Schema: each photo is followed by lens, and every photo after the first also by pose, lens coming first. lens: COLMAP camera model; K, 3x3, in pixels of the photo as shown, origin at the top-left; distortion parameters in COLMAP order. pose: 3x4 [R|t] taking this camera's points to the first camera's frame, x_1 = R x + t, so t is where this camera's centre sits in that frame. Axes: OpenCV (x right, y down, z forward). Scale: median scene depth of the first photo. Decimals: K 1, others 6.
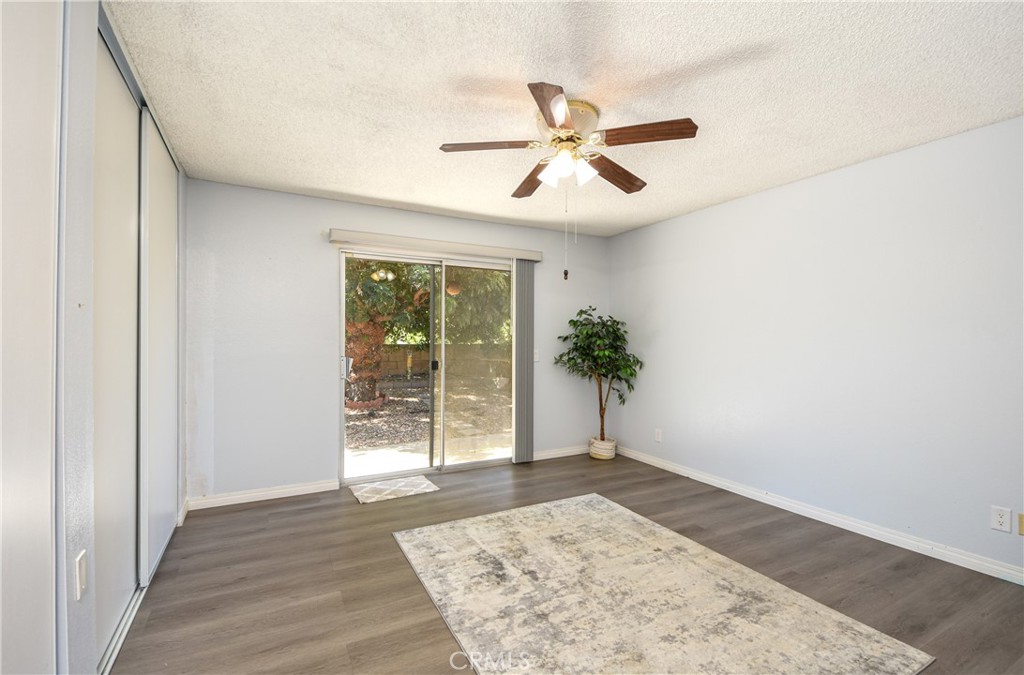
lens RADIAL K [[467.1, 0, 529.2], [0, 467.1, 338.0], [0, 0, 1]] dist [0.002060, 0.000108]
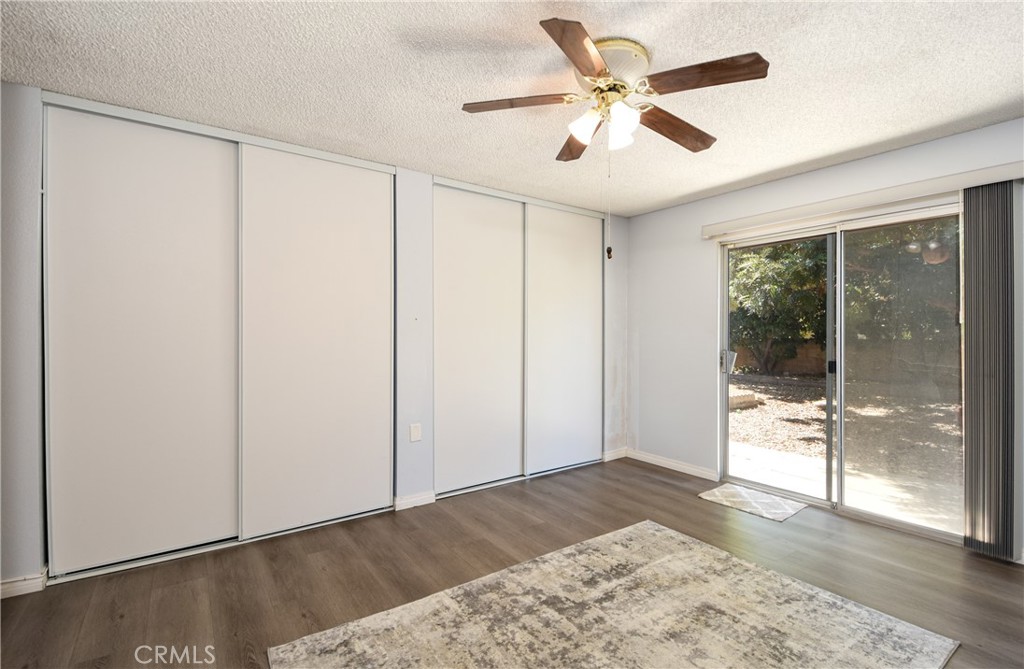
lens RADIAL K [[483.0, 0, 538.9], [0, 483.0, 333.2], [0, 0, 1]] dist [0.001863, -0.000984]
pose [[0.124759, -0.003648, -0.992180, 0.725437], [0.003419, 0.999989, -0.003246, 0.006919], [0.992181, -0.002987, 0.124770, 0.616555]]
